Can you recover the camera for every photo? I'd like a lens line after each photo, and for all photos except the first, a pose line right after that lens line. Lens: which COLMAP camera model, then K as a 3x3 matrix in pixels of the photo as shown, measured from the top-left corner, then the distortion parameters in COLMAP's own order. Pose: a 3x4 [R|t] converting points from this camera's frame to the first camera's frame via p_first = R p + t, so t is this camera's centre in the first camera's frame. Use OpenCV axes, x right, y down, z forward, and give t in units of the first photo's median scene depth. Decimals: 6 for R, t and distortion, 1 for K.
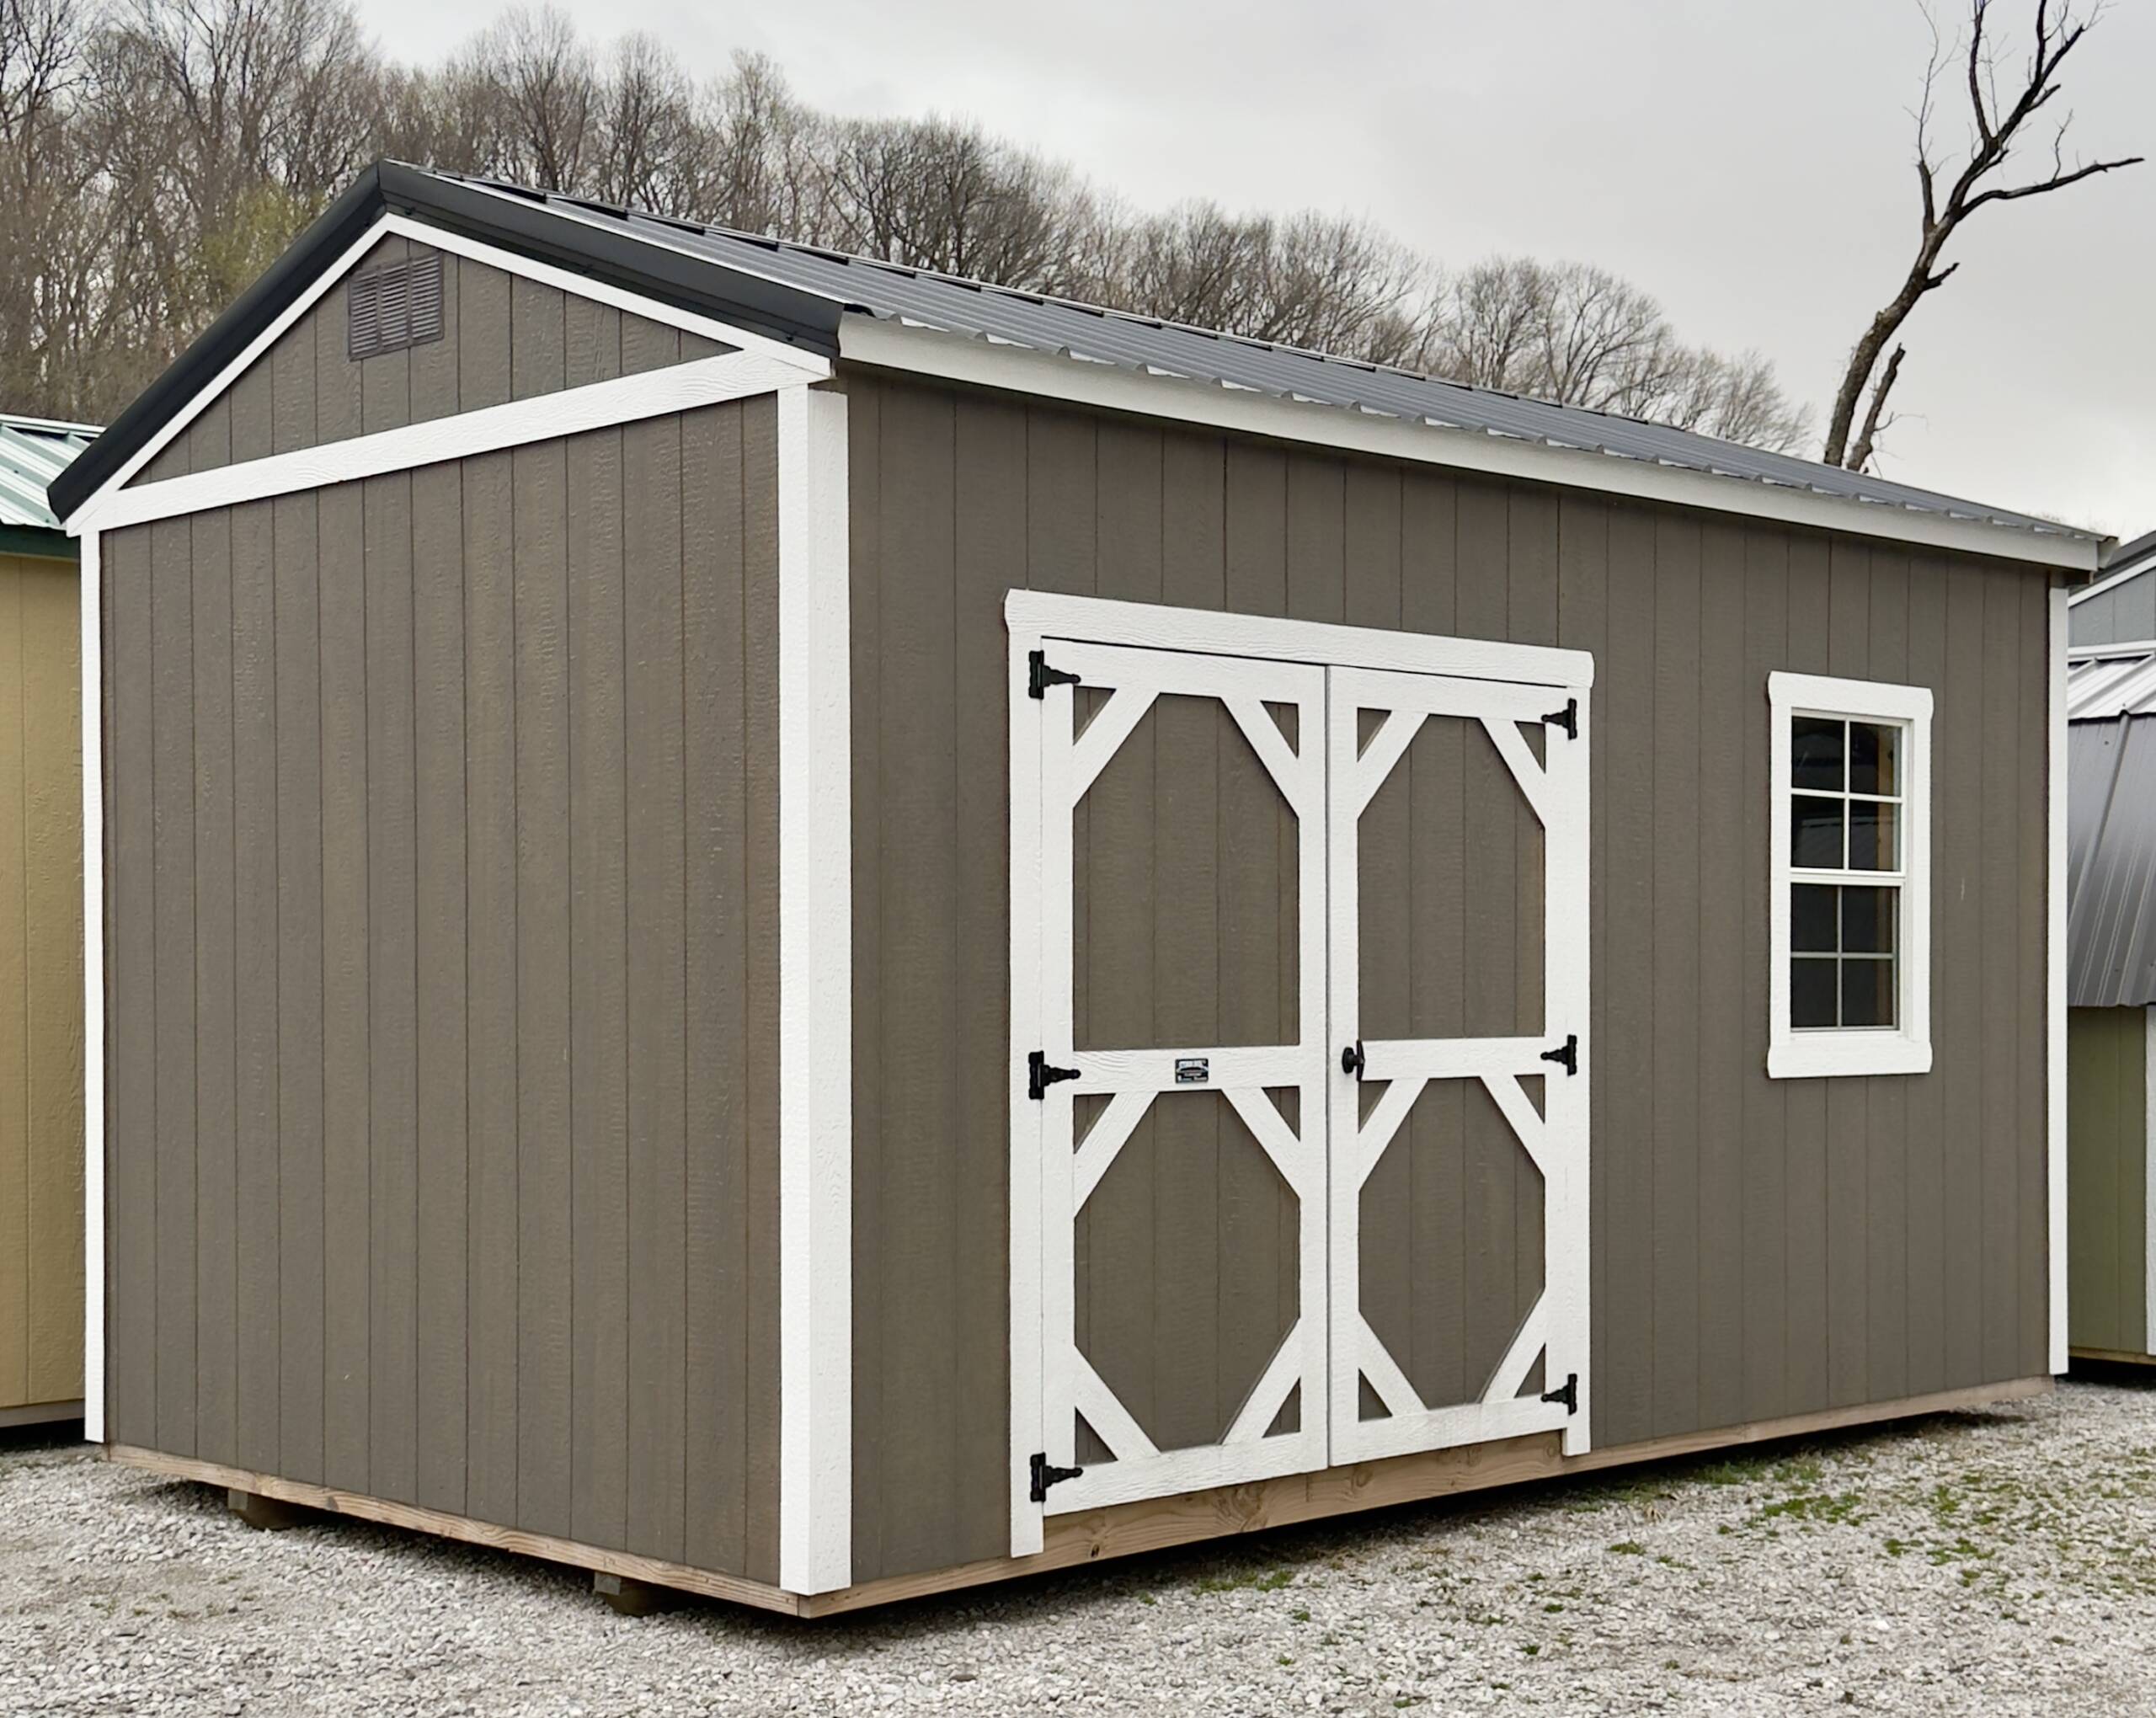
lens RADIAL K [[3114.8, 0, 1057.3], [0, 3114.8, 955.8], [0, 0, 1]] dist [0.103584, -0.033148]
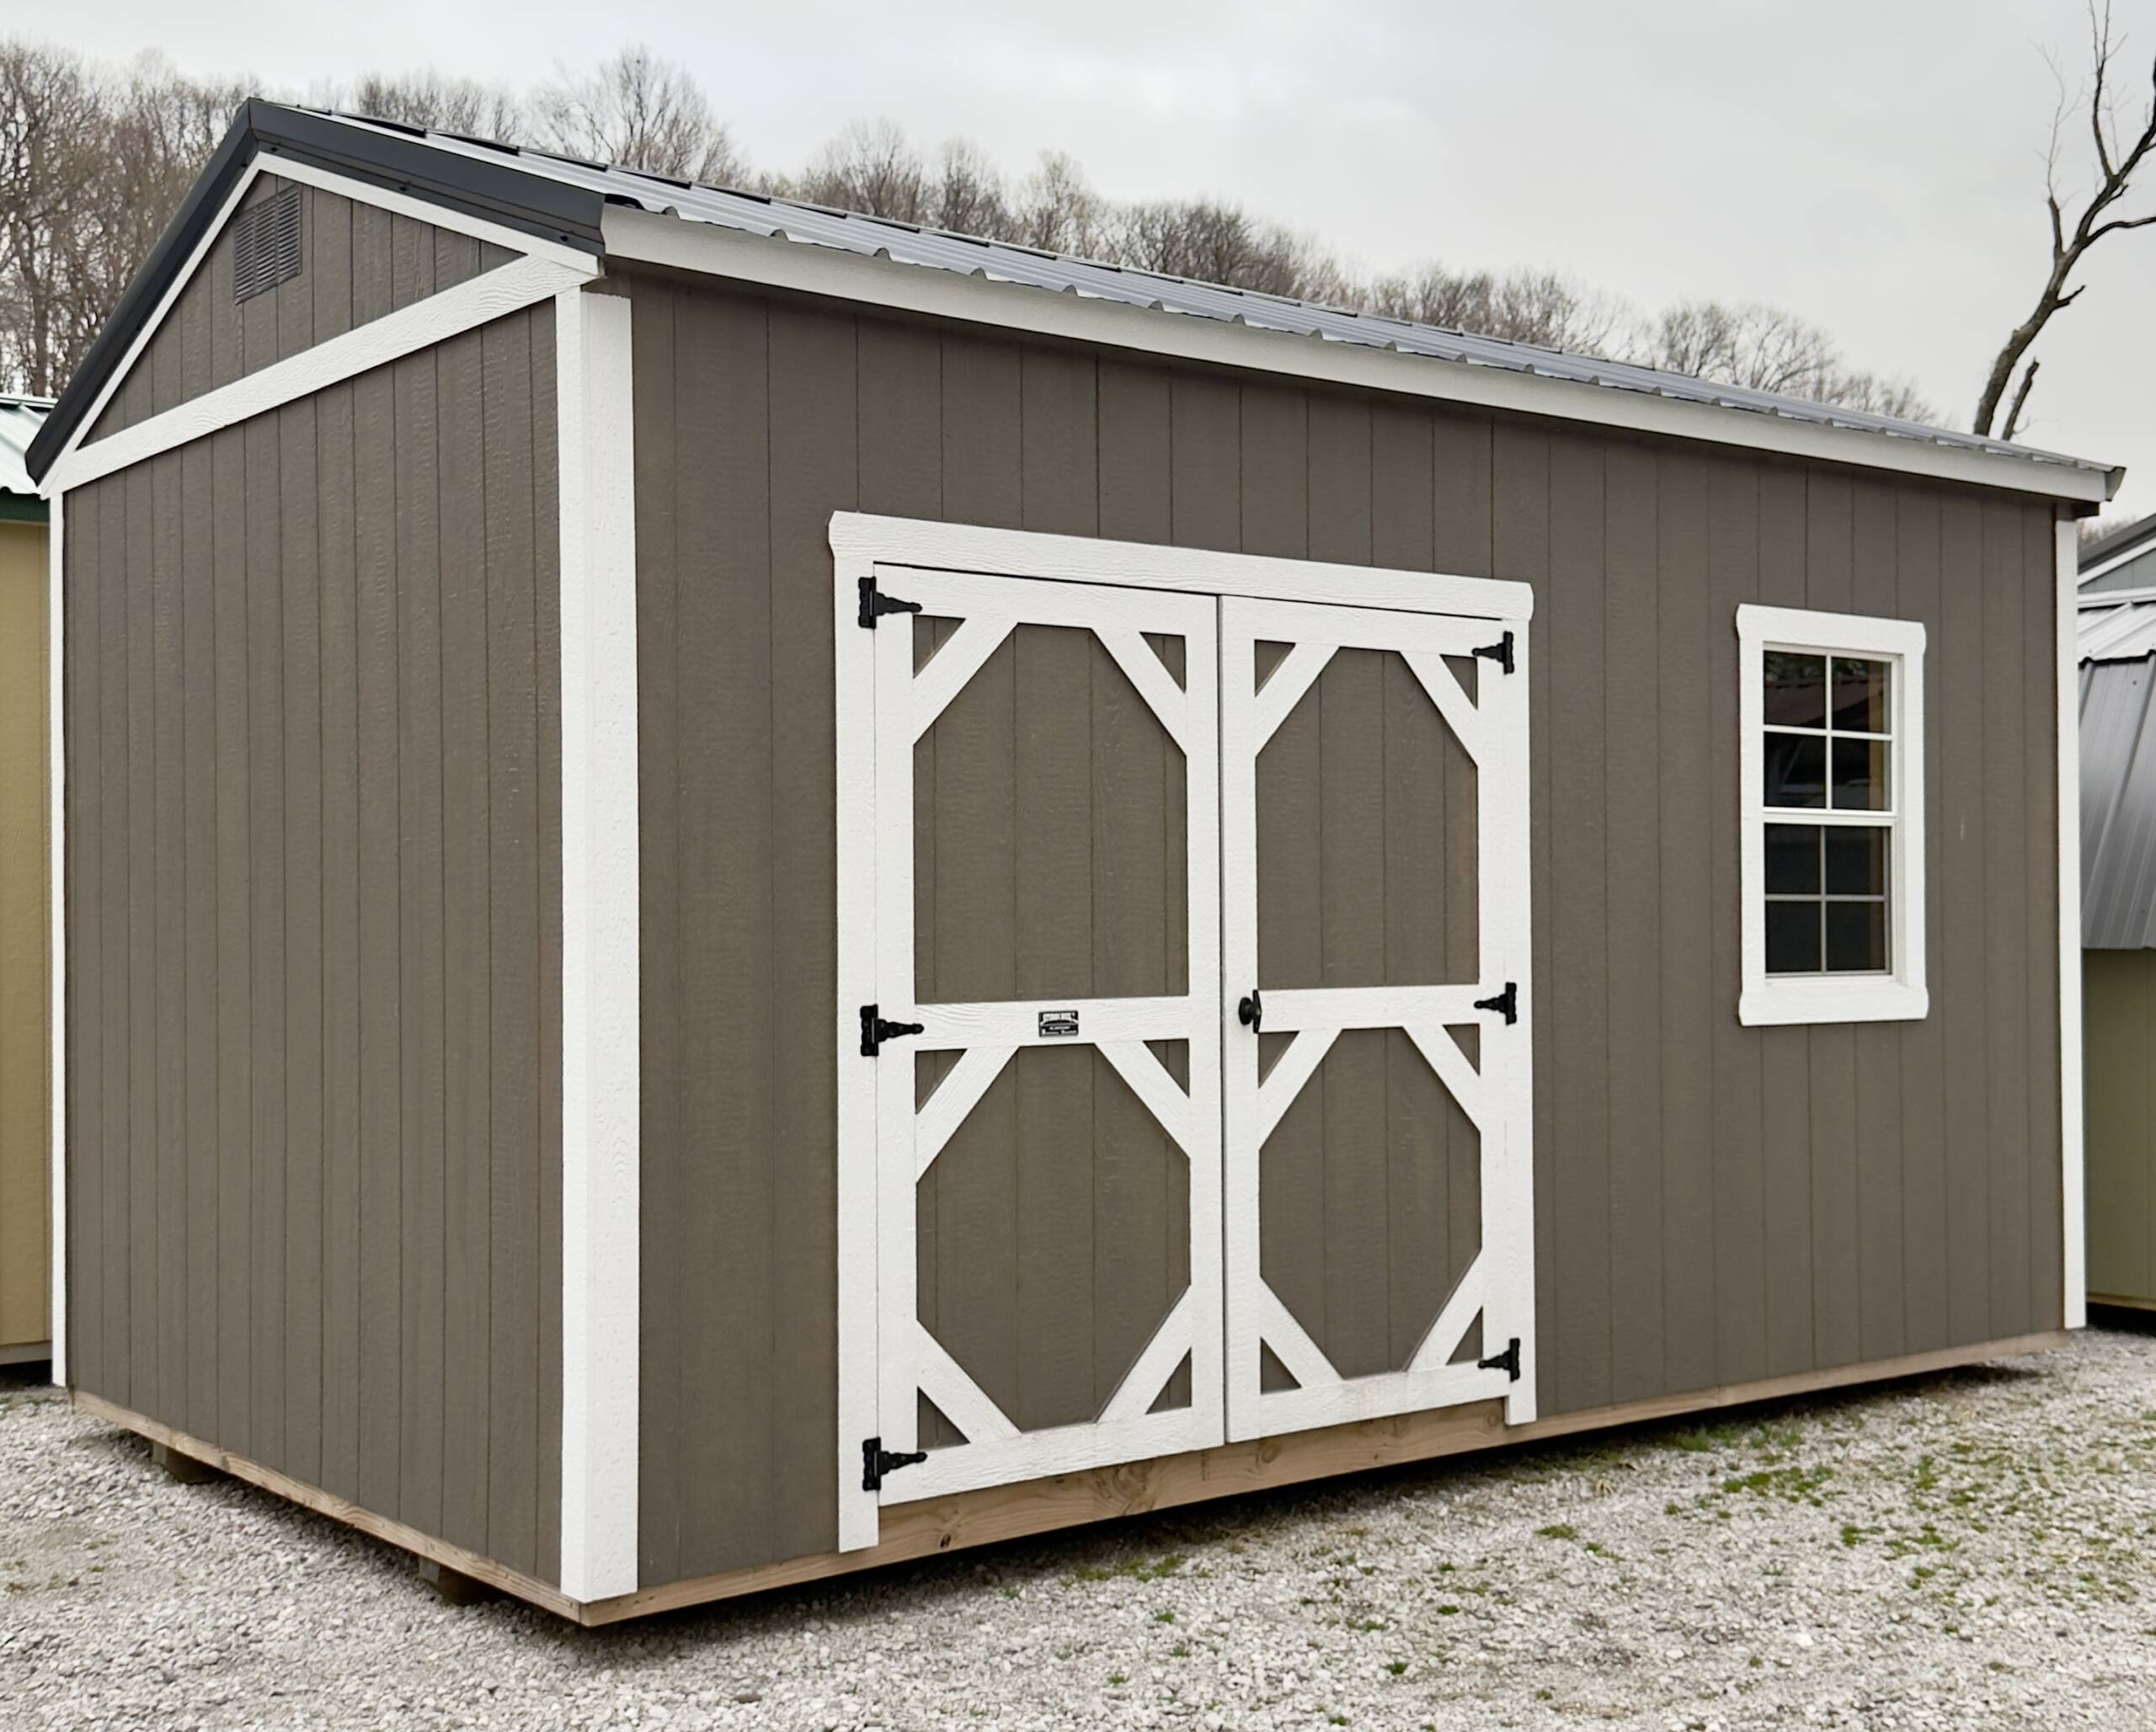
lens RADIAL K [[2593.3, 0, 1078.0], [0, 2593.3, 866.0], [0, 0, 1]] dist [0.156712, -0.335423]
pose [[0.995355, -0.007019, -0.096019, 0.117794], [0.005640, 0.999877, -0.014626, 0.000667], [0.096109, 0.014016, 0.995272, 0.206742]]
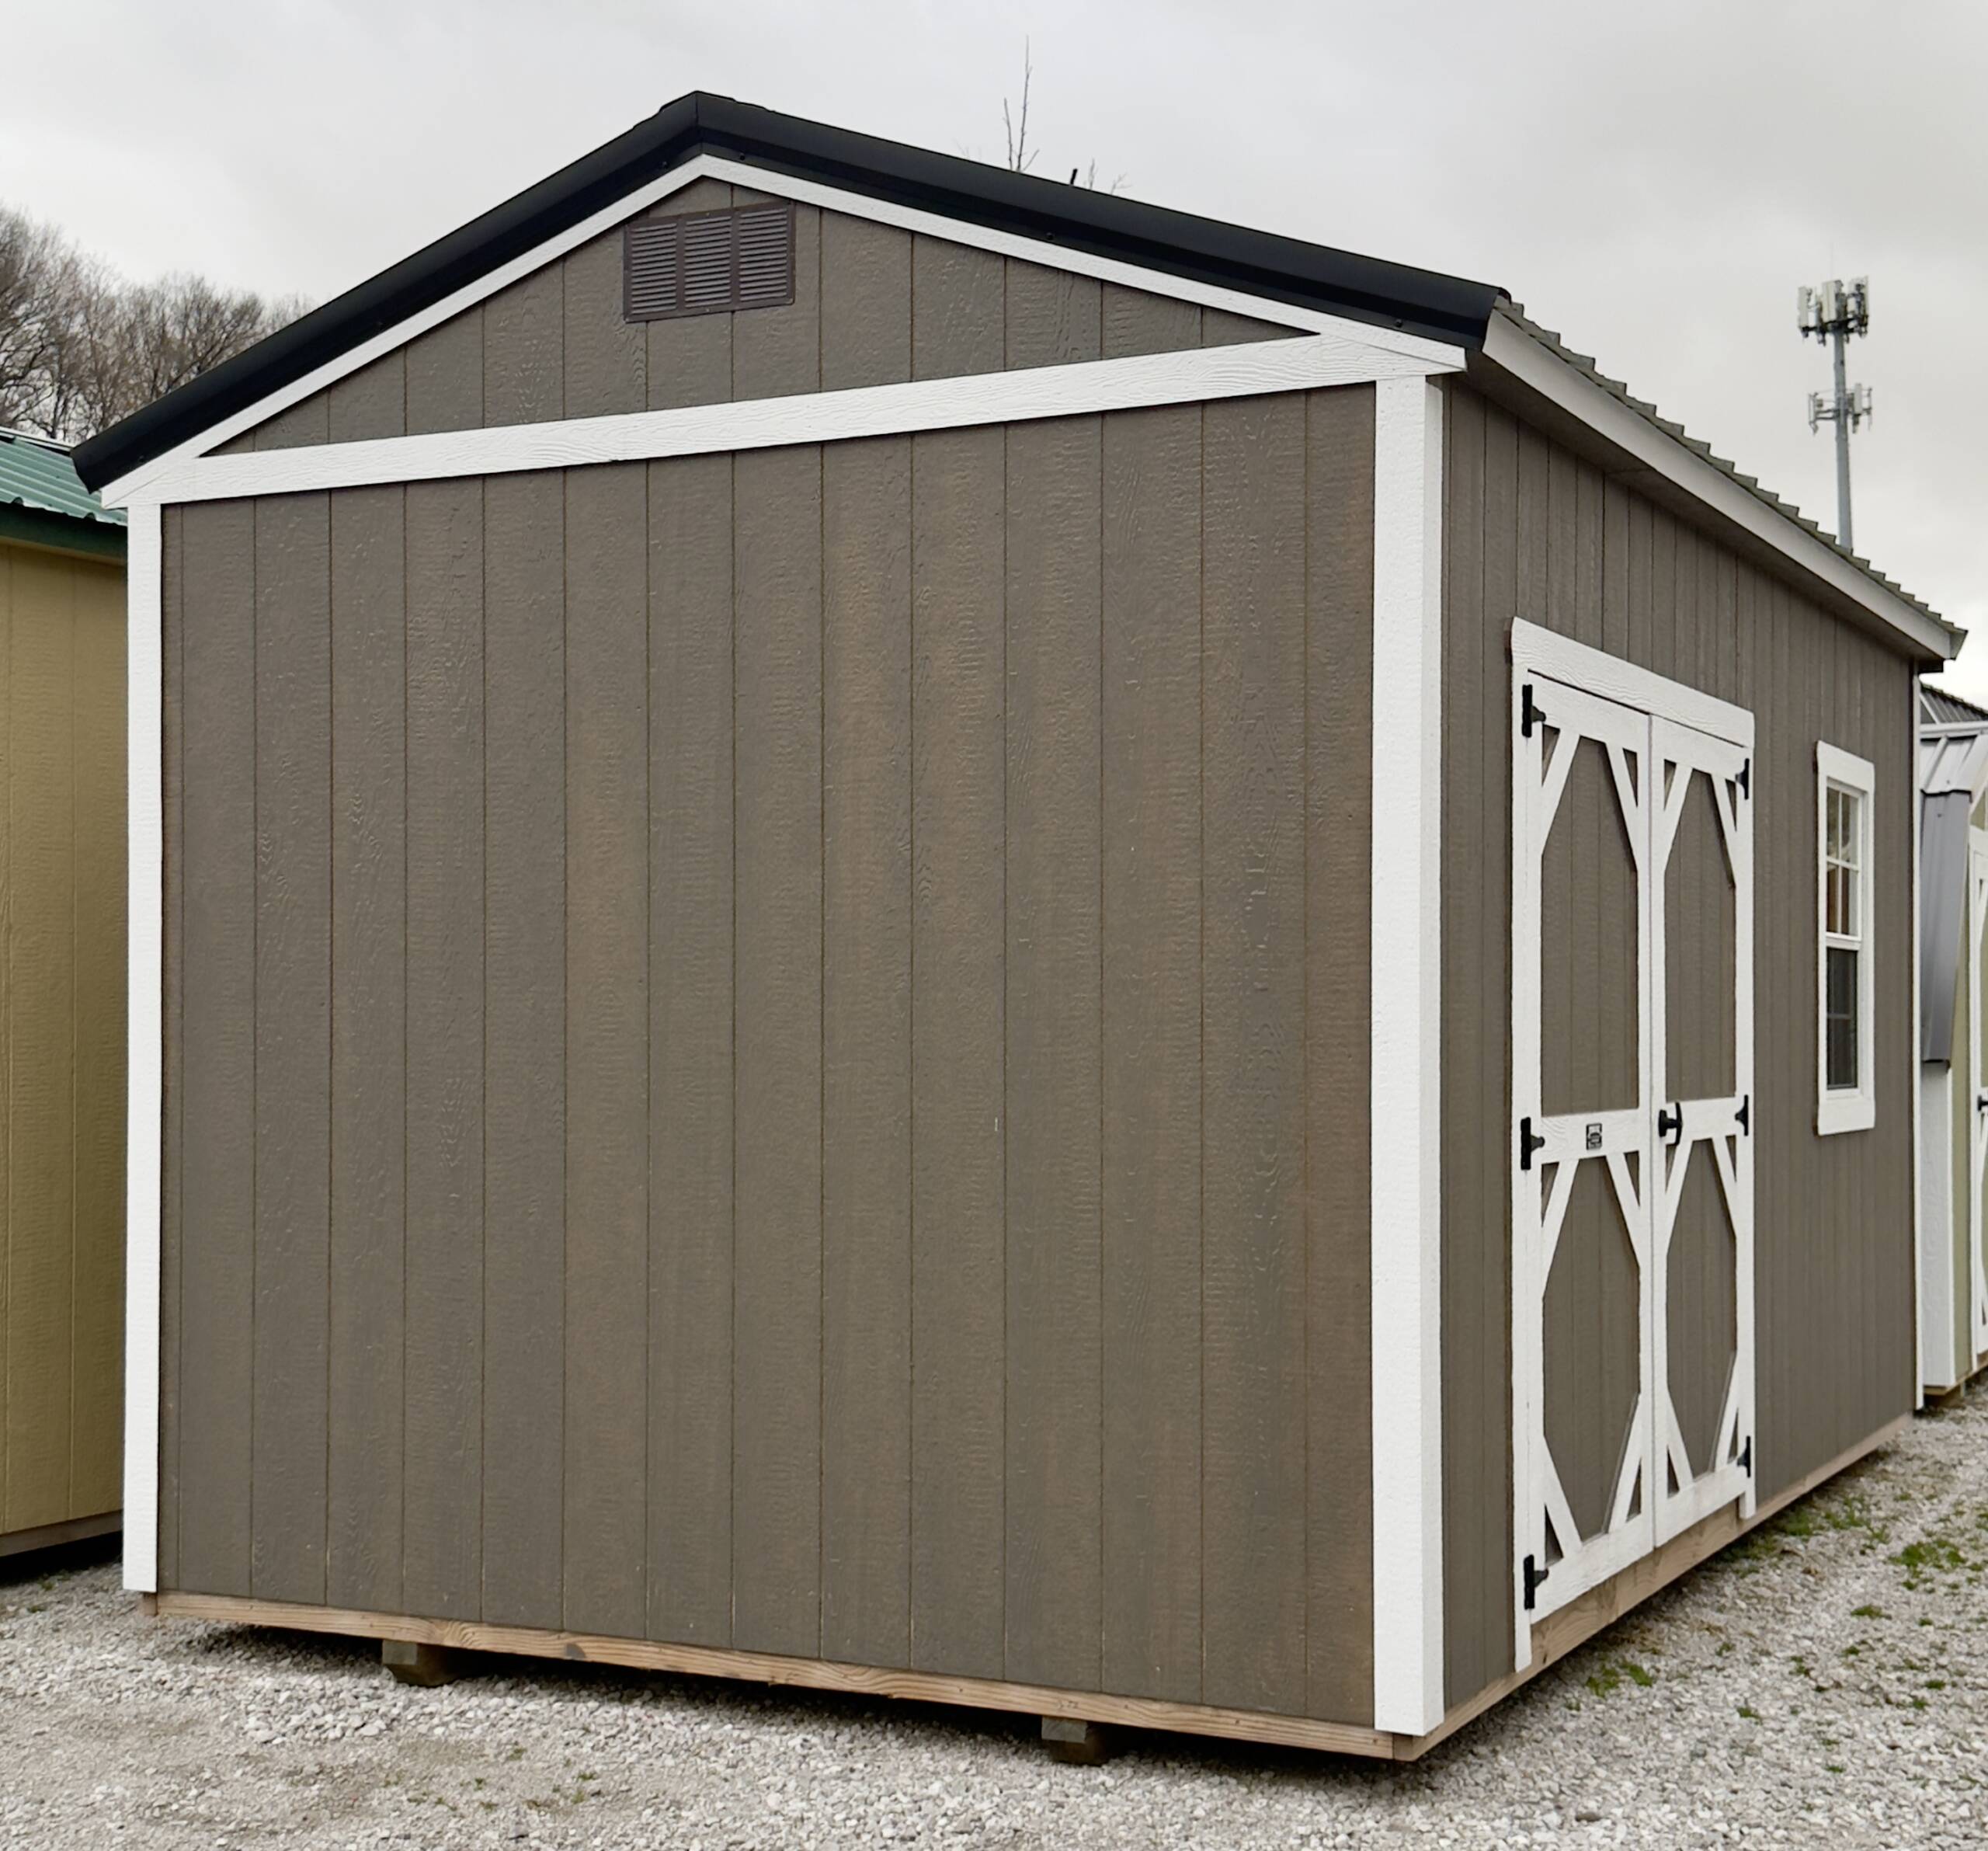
lens RADIAL K [[2880.3, 0, 996.9], [0, 2880.3, 965.6], [0, 0, 1]] dist [0.135942, -0.115574]
pose [[0.944564, 0.009033, 0.328202, -0.393444], [-0.003817, 0.999856, -0.016533, 0.000291], [-0.328304, 0.014364, 0.944463, 0.216493]]
